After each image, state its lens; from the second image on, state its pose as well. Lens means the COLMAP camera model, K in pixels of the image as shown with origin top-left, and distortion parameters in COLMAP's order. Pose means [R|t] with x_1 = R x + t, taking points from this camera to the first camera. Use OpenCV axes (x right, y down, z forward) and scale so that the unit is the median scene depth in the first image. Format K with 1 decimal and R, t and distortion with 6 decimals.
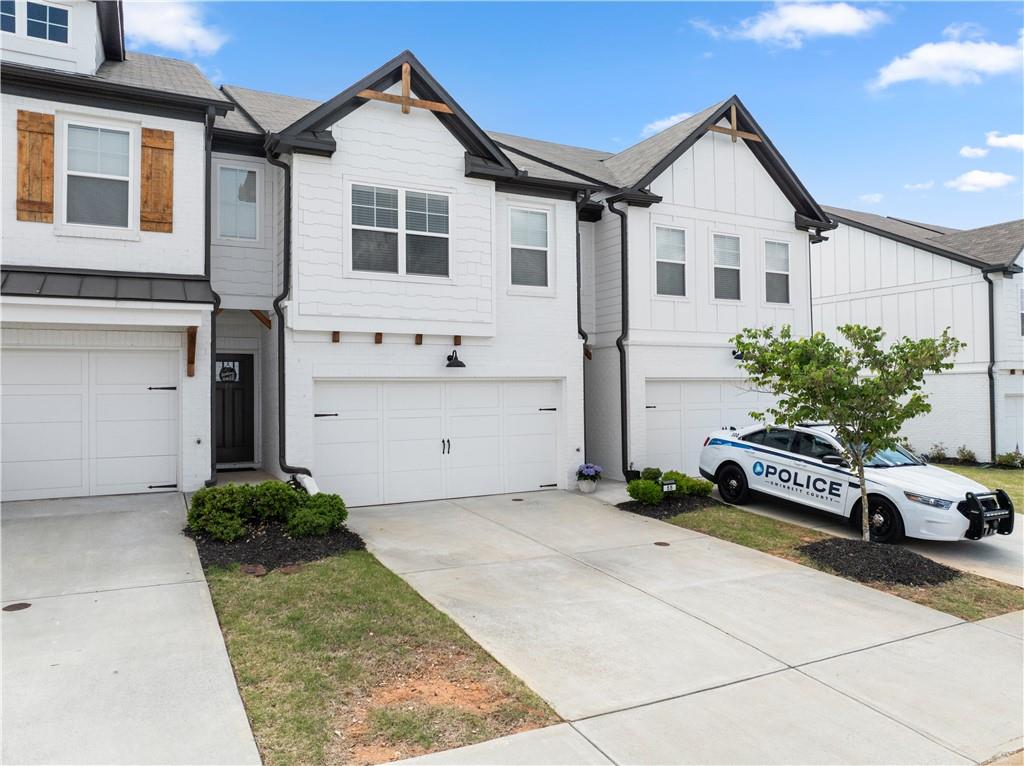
lens RADIAL K [[715.2, 0, 512.0], [0, 715.2, 383.0], [0, 0, 1]] dist [-0.064496, 0.037216]
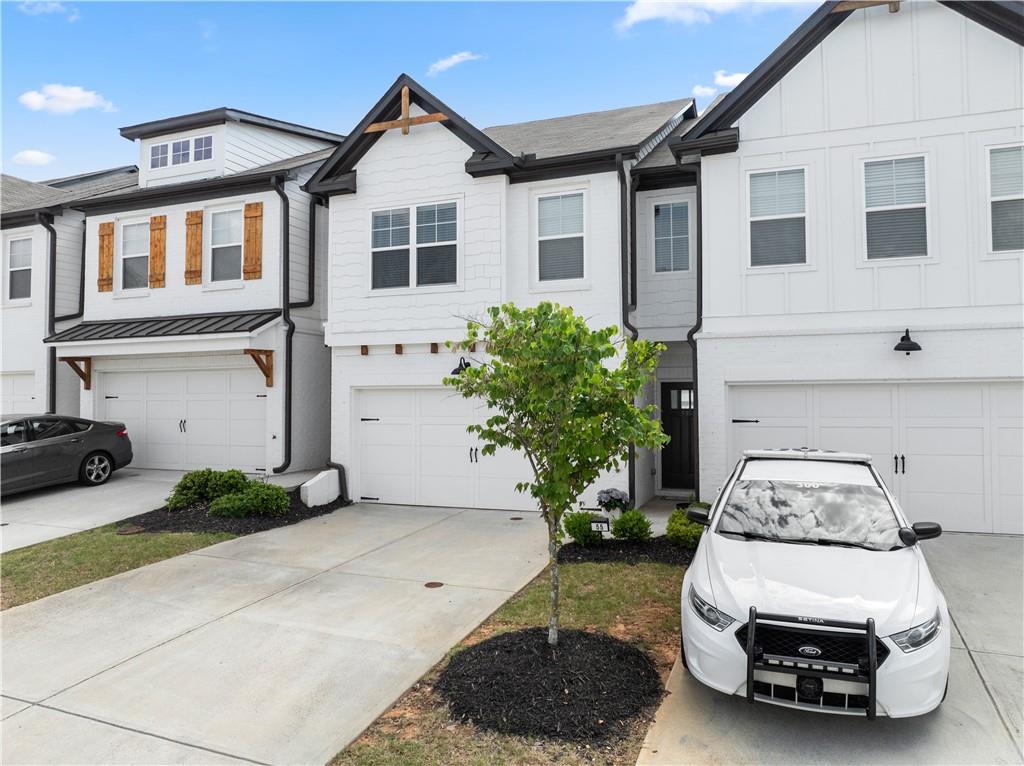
lens RADIAL K [[715.2, 0, 512.0], [0, 715.2, 383.0], [0, 0, 1]] dist [-0.064496, 0.037216]
pose [[0.659108, -0.010810, -0.751970, 0.735124], [0.008263, 0.999940, -0.007132, -0.003165], [0.752003, -0.001513, 0.659158, 0.423422]]
